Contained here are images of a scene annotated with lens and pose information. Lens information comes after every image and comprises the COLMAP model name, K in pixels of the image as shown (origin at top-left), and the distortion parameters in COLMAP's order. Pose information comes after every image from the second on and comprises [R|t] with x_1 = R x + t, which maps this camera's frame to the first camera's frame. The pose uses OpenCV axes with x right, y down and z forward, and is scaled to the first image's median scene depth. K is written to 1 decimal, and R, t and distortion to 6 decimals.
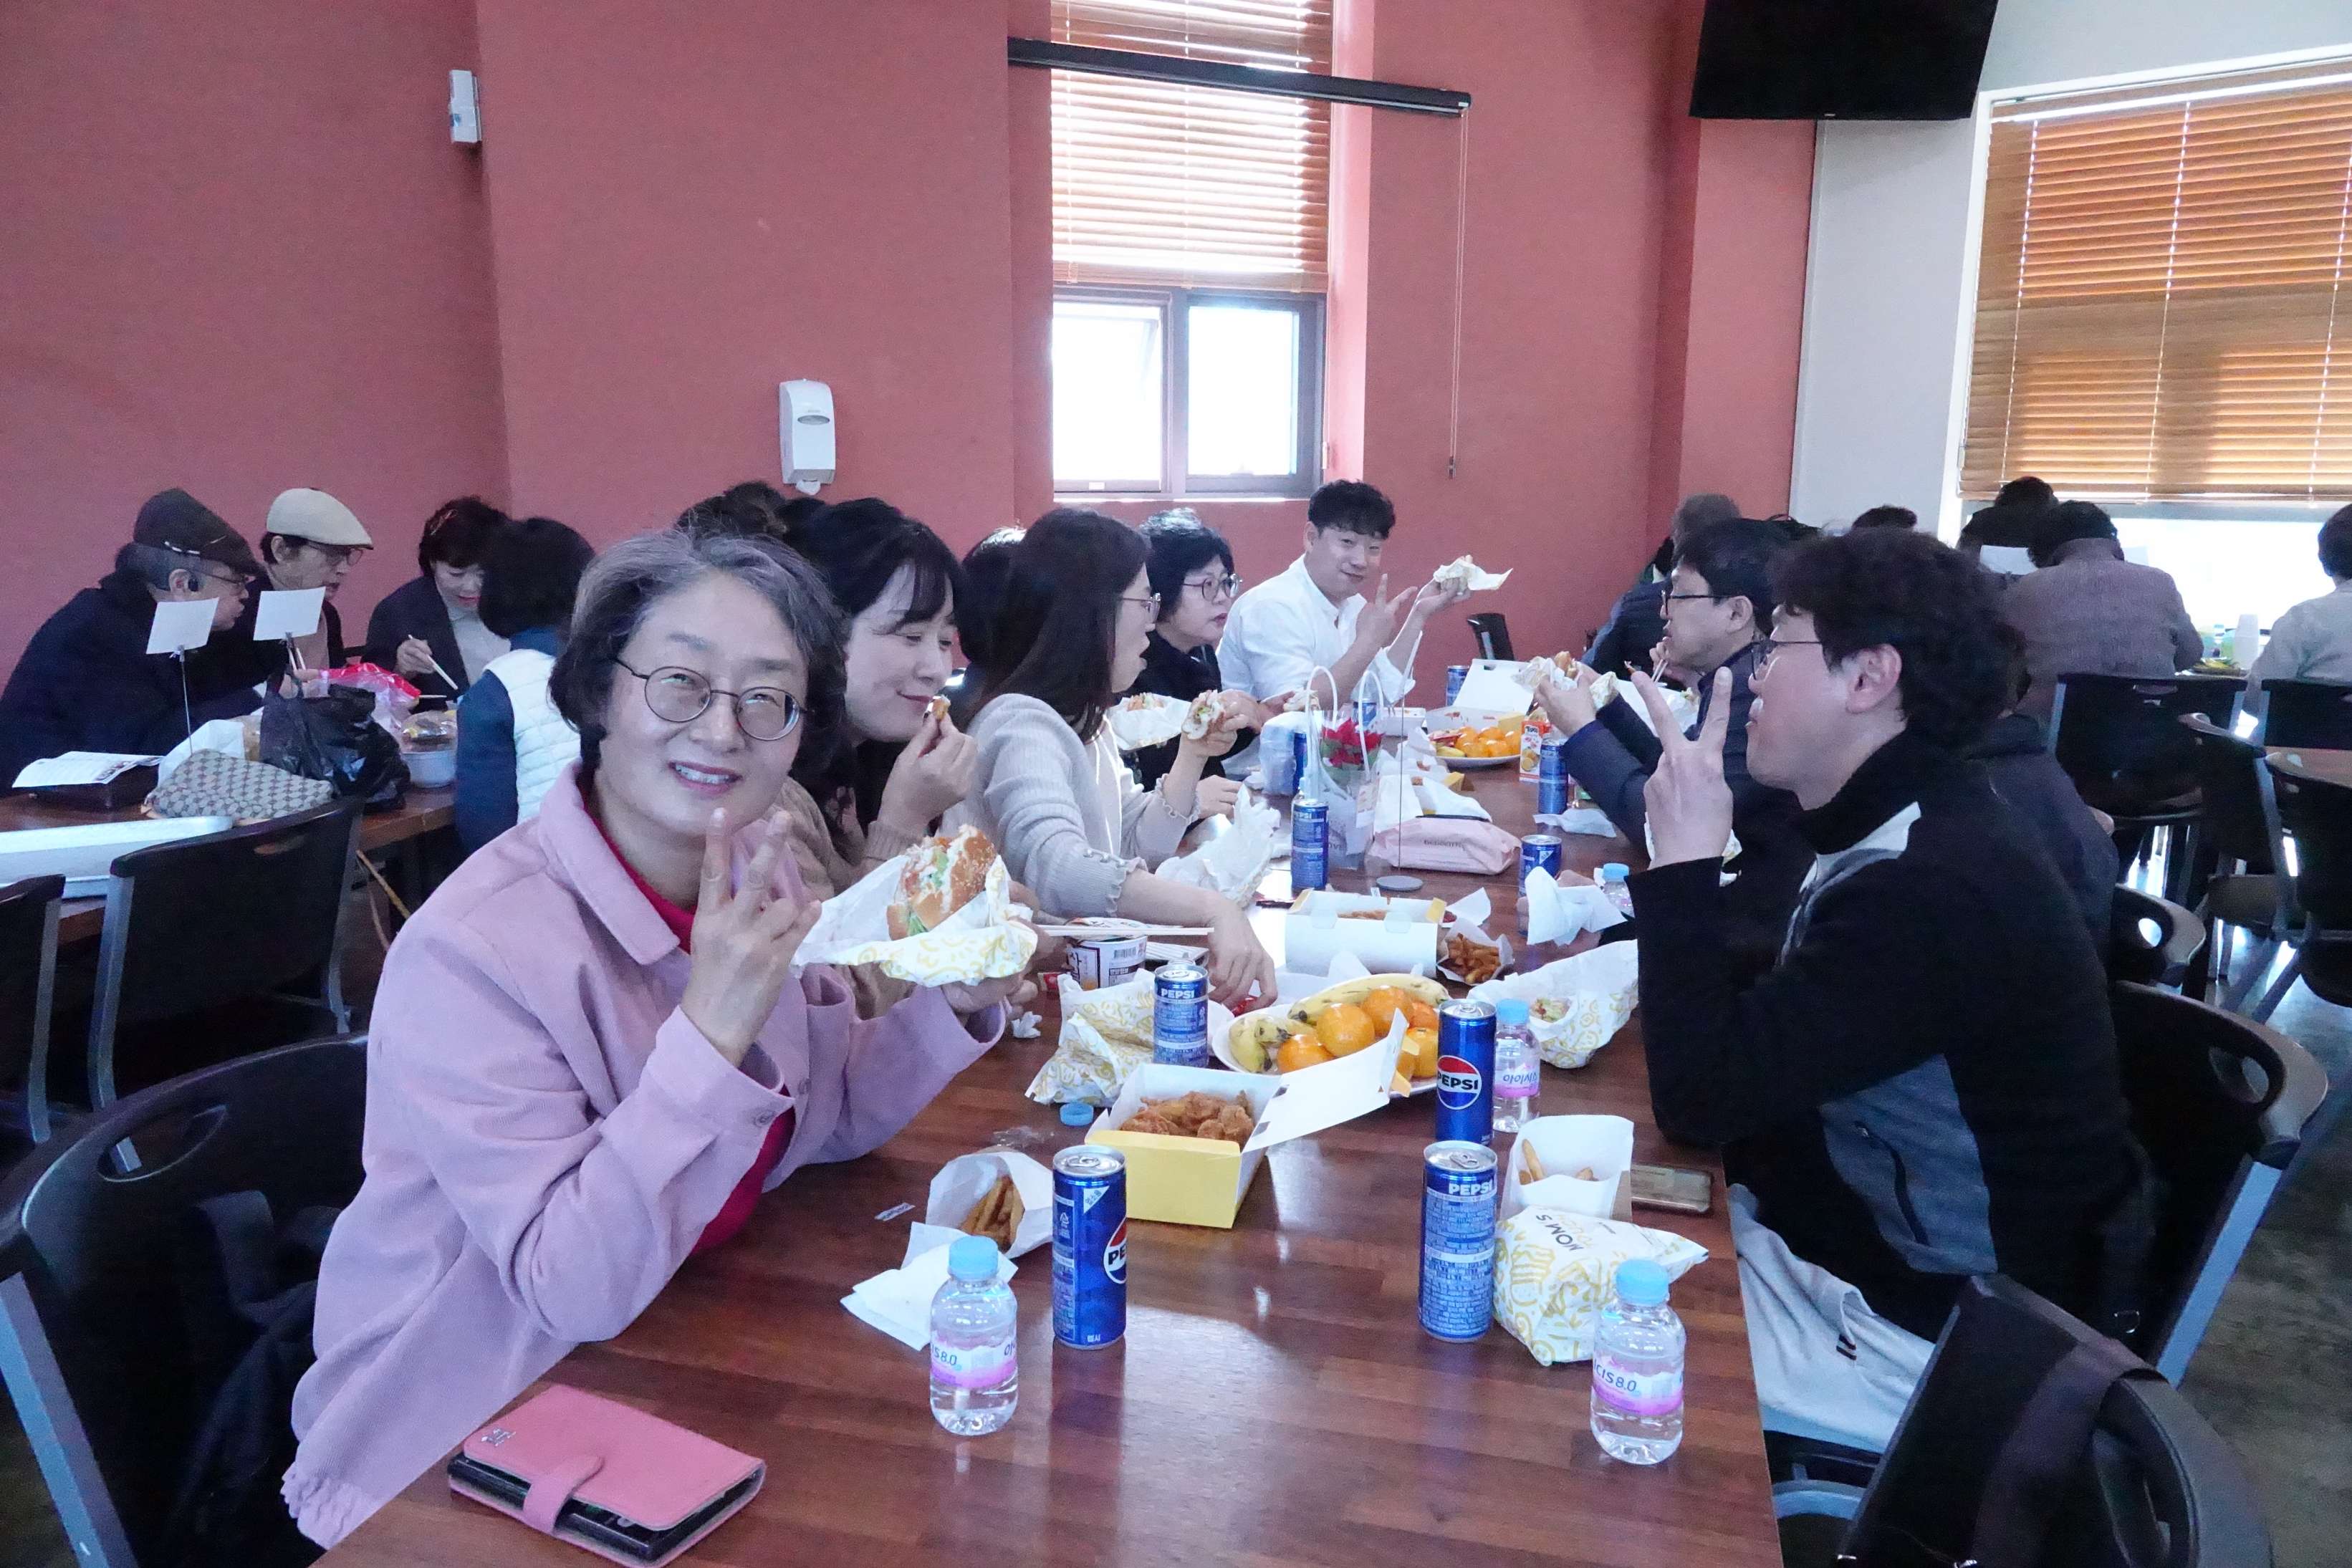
lens RADIAL K [[1661.0, 0, 1176.0], [0, 1661.0, 784.0], [0, 0, 1]] dist [-0.004176, -0.002424]
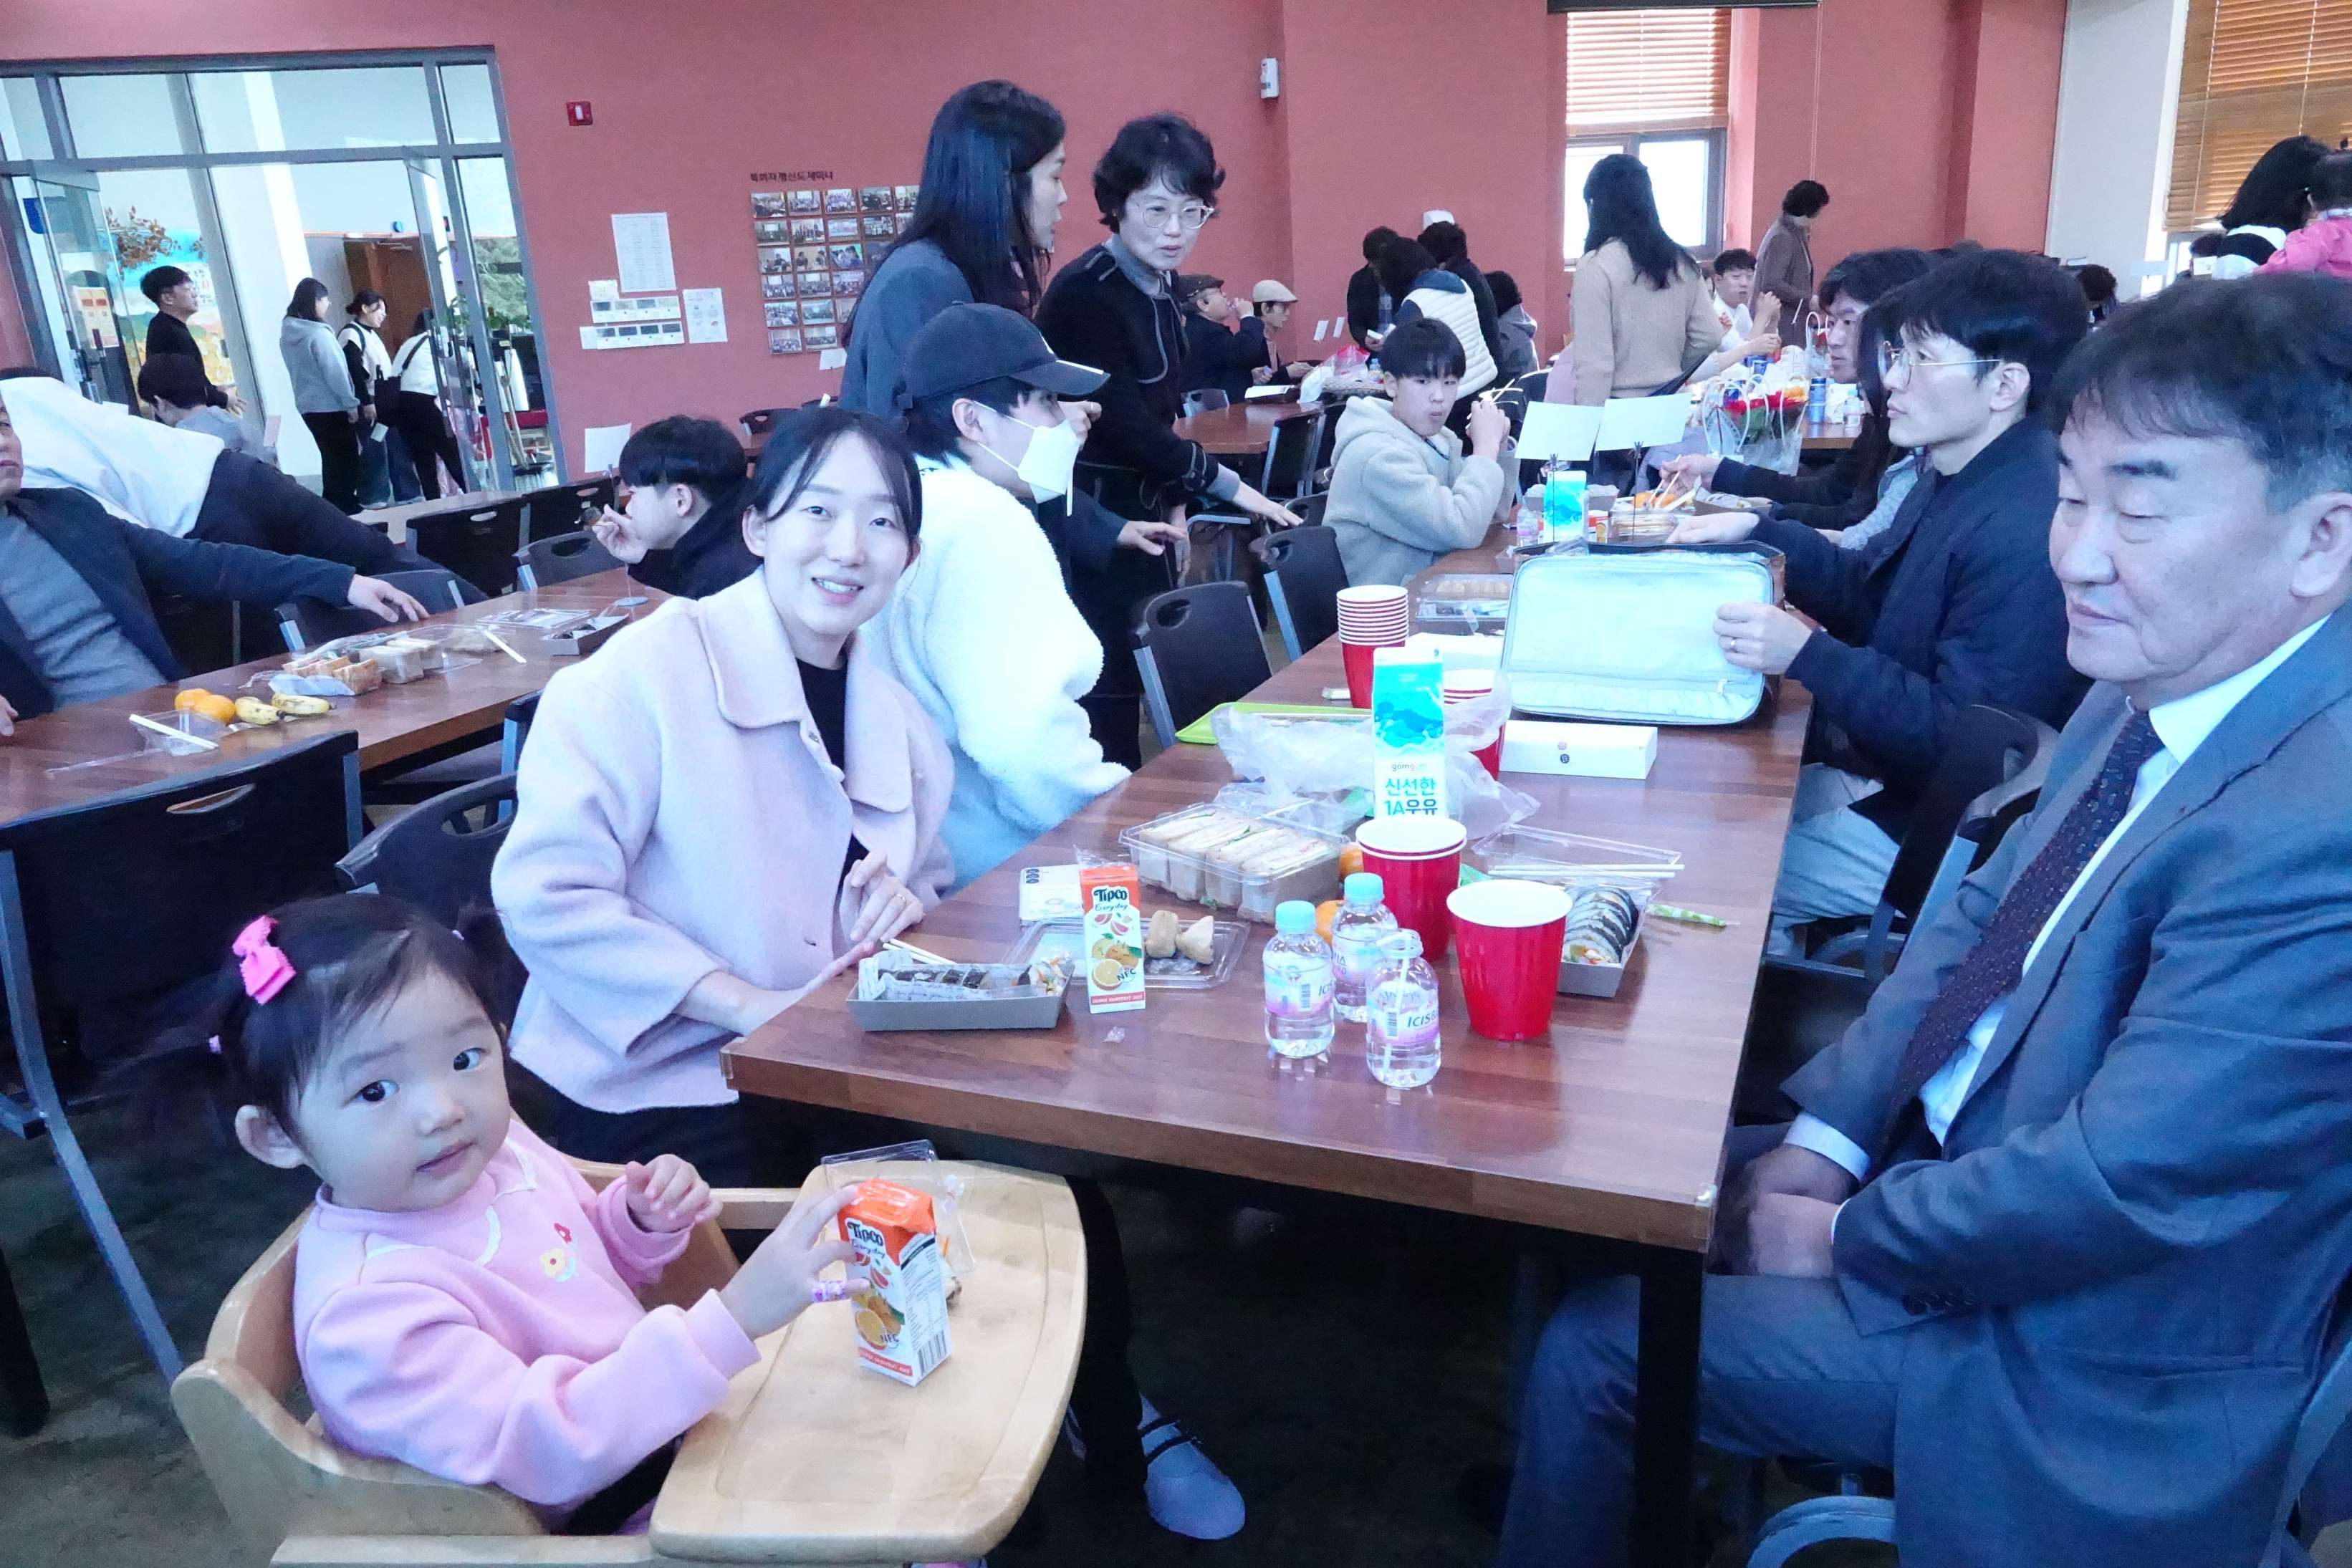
lens RADIAL K [[1661.0, 0, 1176.0], [0, 1661.0, 784.0], [0, 0, 1]] dist [-0.004176, -0.002424]
pose [[0.976774, 0.003167, -0.214247, -0.086166], [0.022983, 0.992574, 0.119453, 0.134890], [0.213034, -0.121603, 0.969448, -0.762659]]
